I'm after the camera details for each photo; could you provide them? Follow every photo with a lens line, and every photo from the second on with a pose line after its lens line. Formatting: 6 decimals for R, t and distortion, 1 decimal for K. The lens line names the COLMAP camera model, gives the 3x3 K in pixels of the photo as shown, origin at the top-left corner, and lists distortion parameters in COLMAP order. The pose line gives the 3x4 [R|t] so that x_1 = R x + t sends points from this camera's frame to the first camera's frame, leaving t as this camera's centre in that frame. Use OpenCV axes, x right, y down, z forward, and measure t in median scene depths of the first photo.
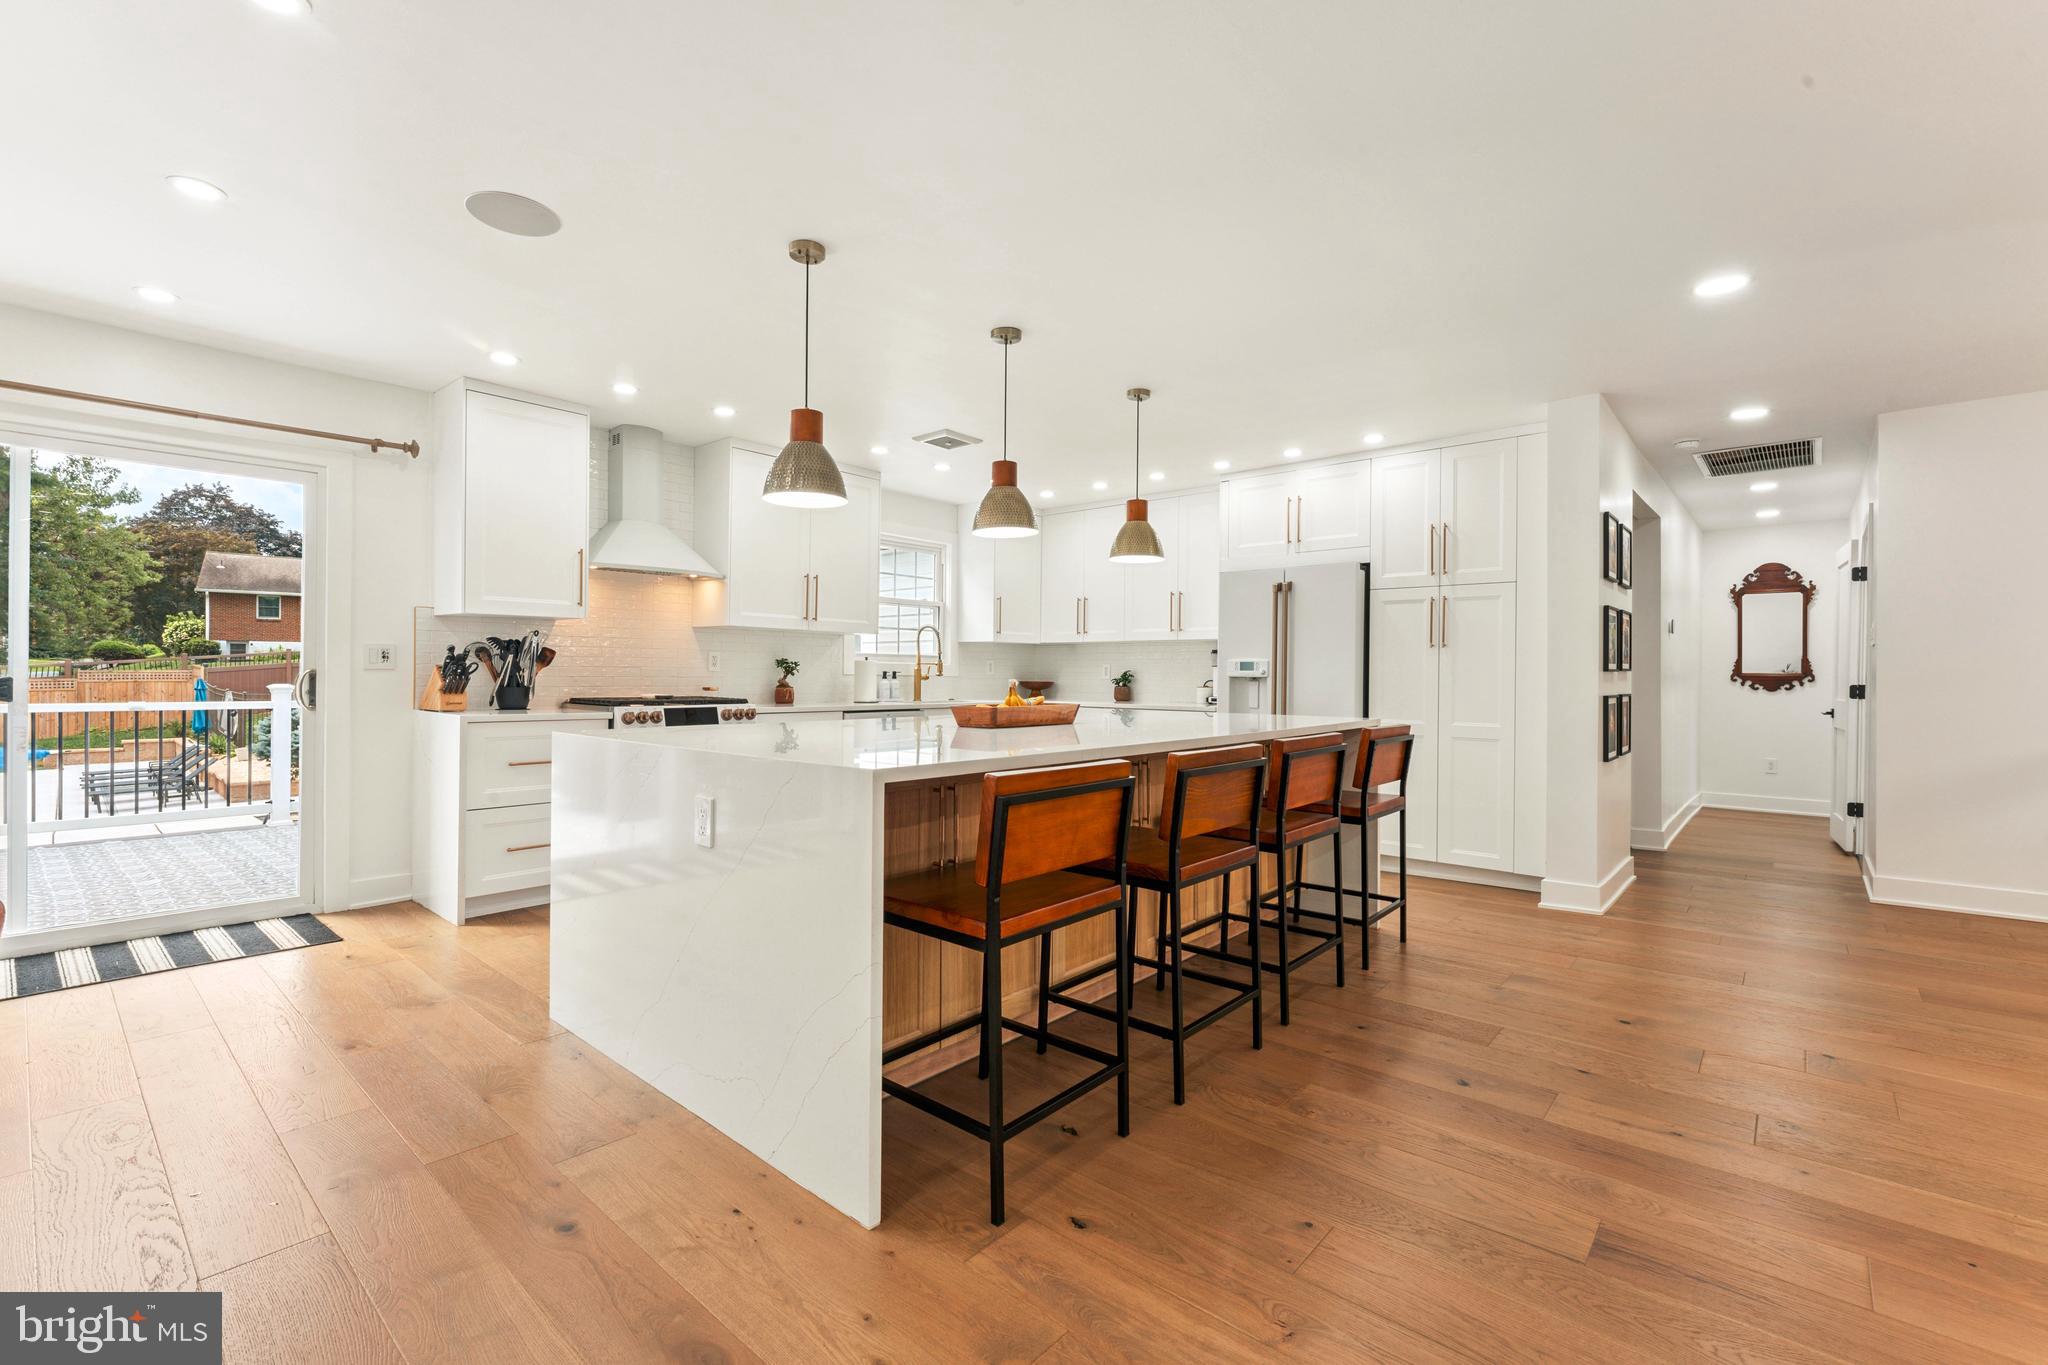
lens RADIAL K [[878.2, 0, 1029.4], [0, 878.2, 664.5], [0, 0, 1]] dist [-0.010179, -0.000033]
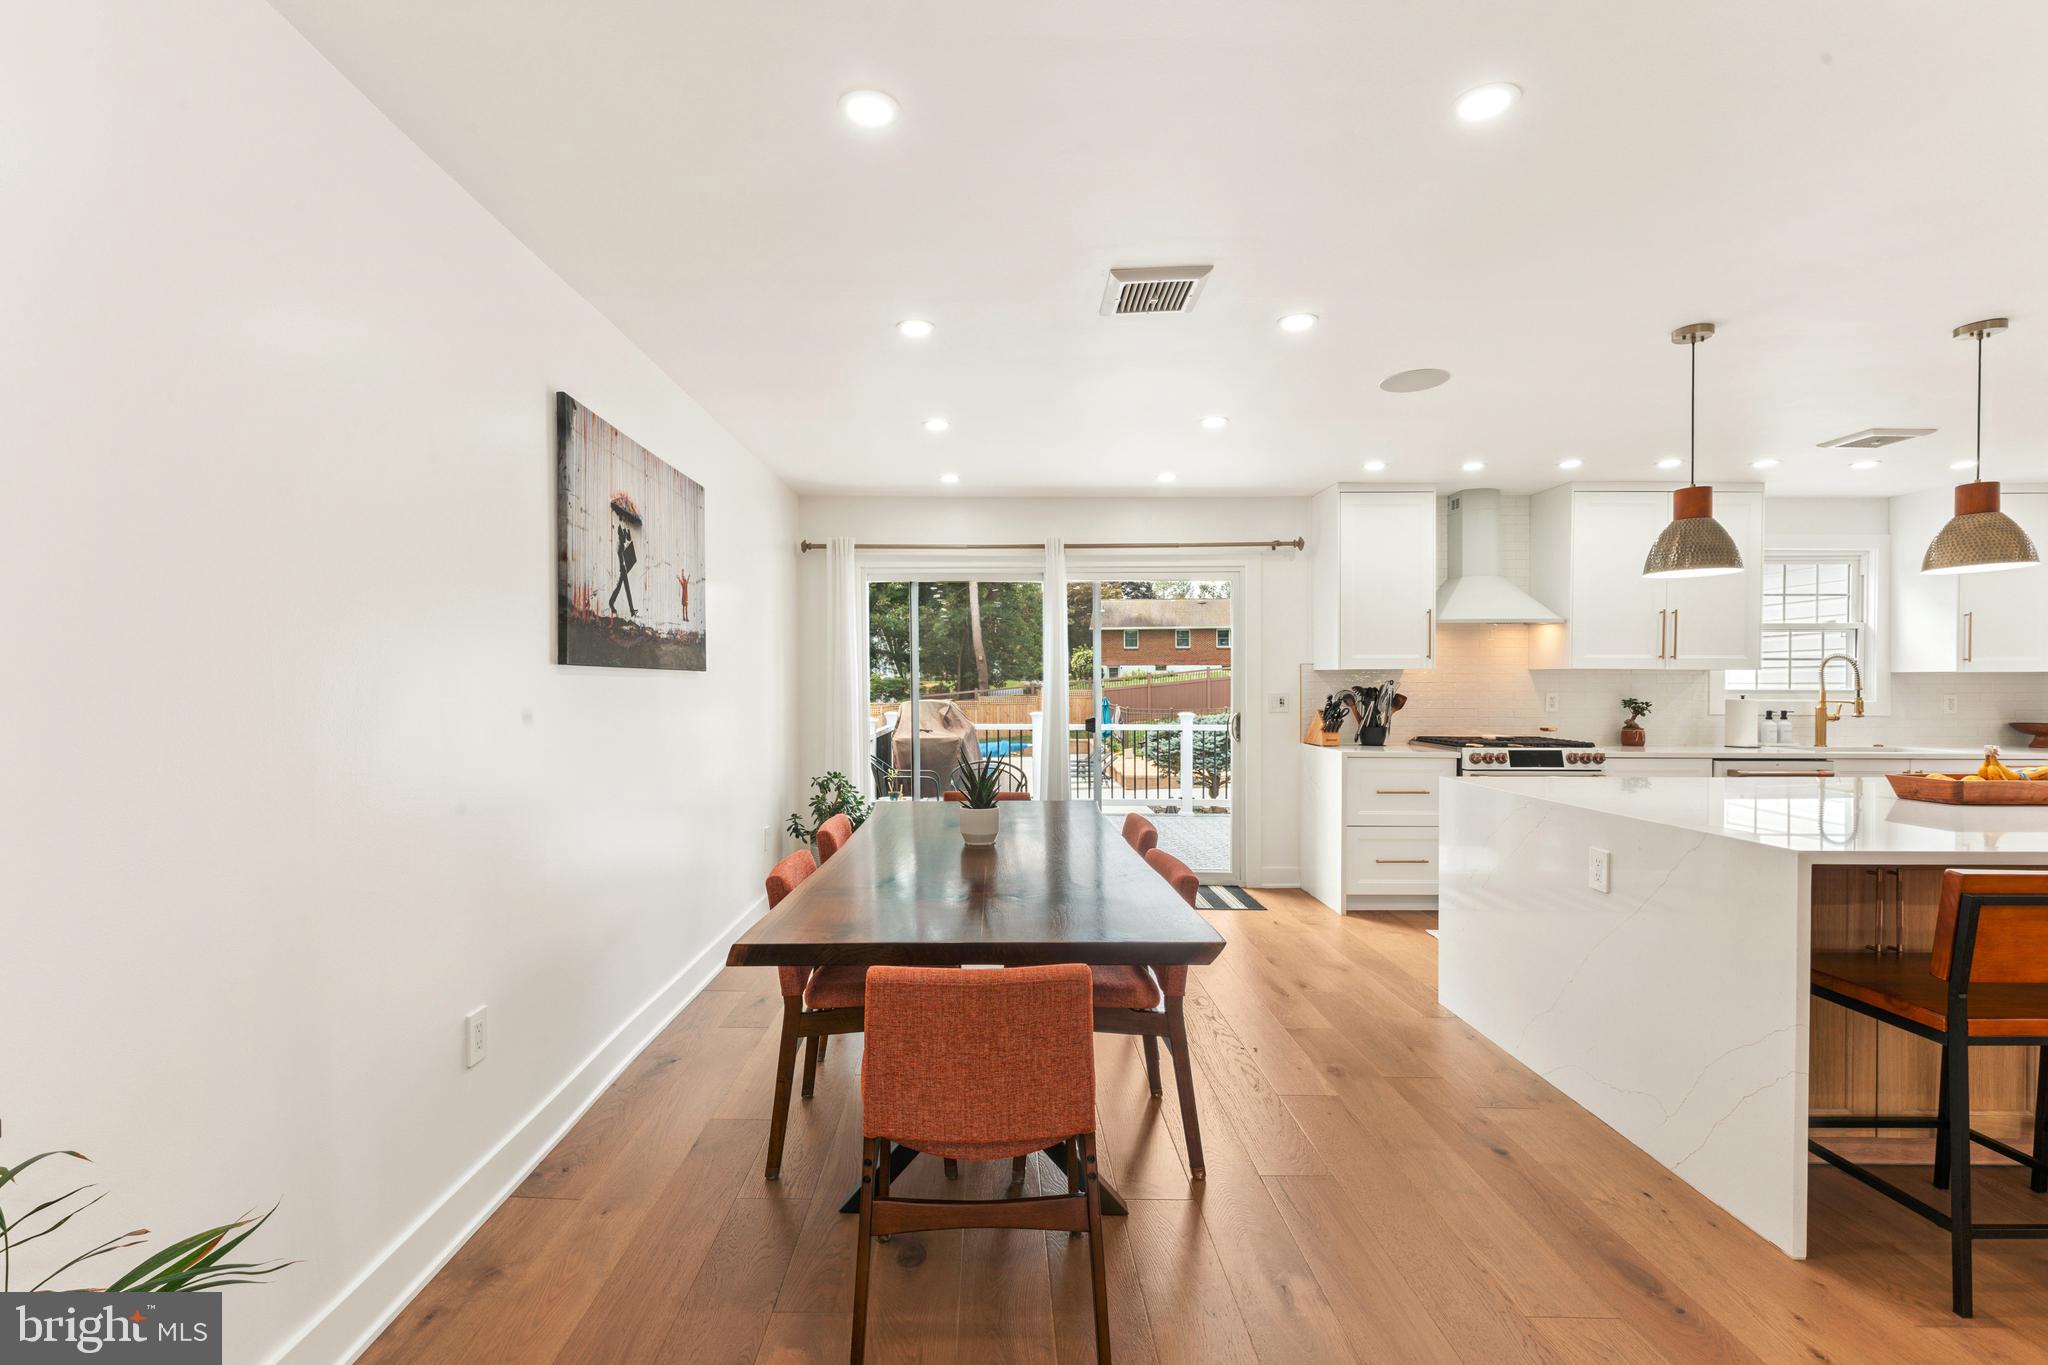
lens RADIAL K [[891.2, 0, 983.8], [0, 891.2, 693.6], [0, 0, 1]] dist [-0.001579, 0.000092]
pose [[0.644306, 0.001599, -0.764766, 0.008461], [0.013050, 0.999829, 0.013085, -0.046886], [0.764657, -0.018411, 0.644175, -0.223224]]
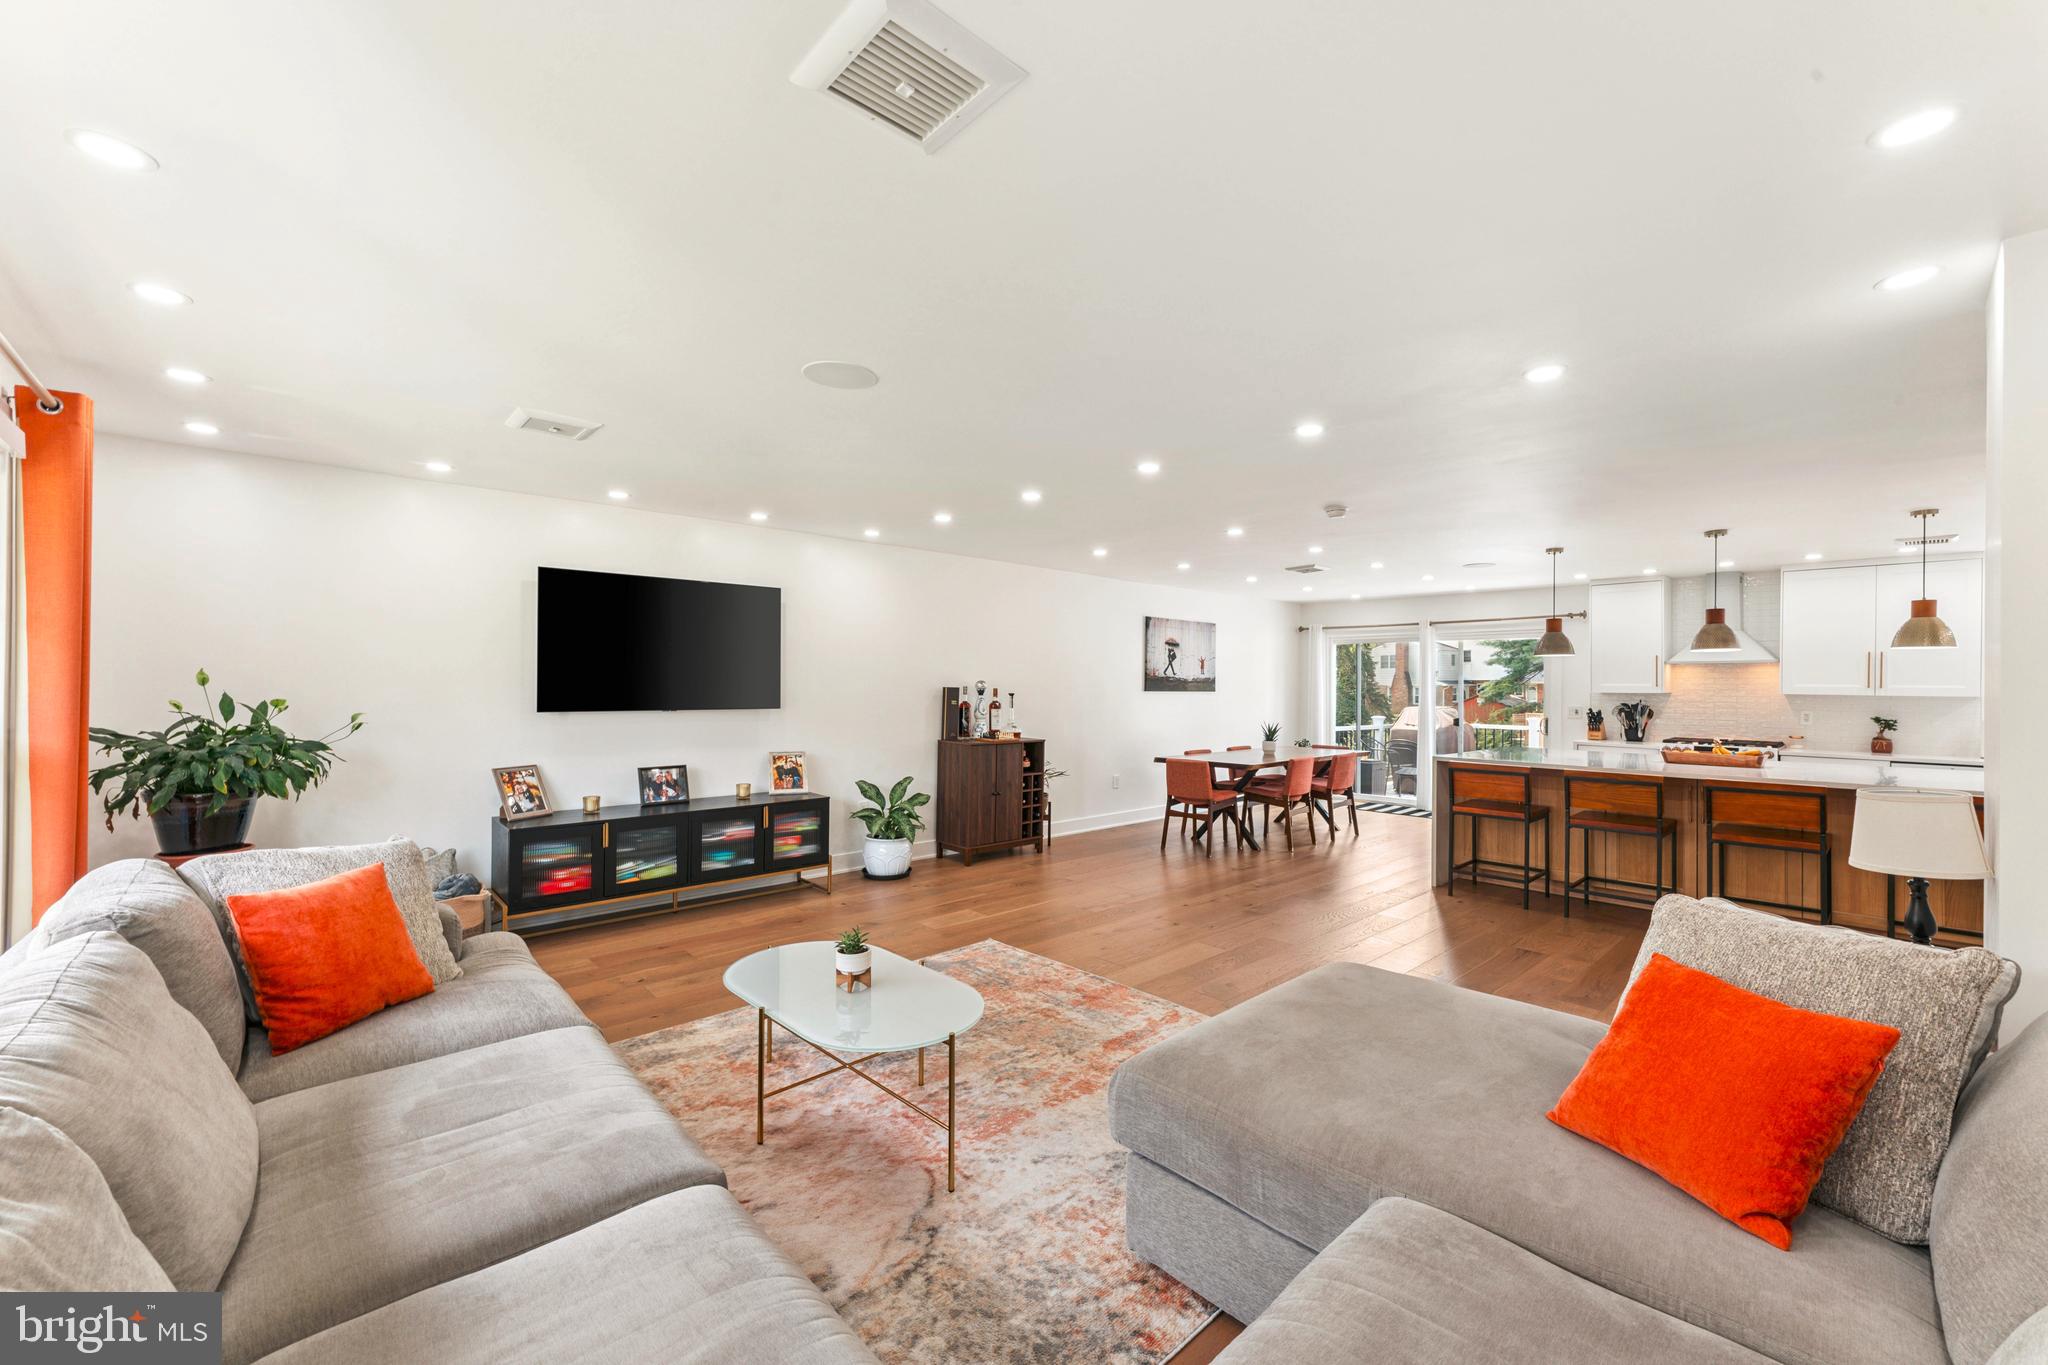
lens RADIAL K [[809.3, 0, 1028.8], [0, 809.3, 683.0], [0, 0, 1]] dist [0.000814, 0.000230]
pose [[-0.112374, -0.012402, -0.993589, 1.393842], [0.001108, 0.999920, -0.012607, -0.058290], [0.993665, -0.002518, -0.112351, -0.111950]]
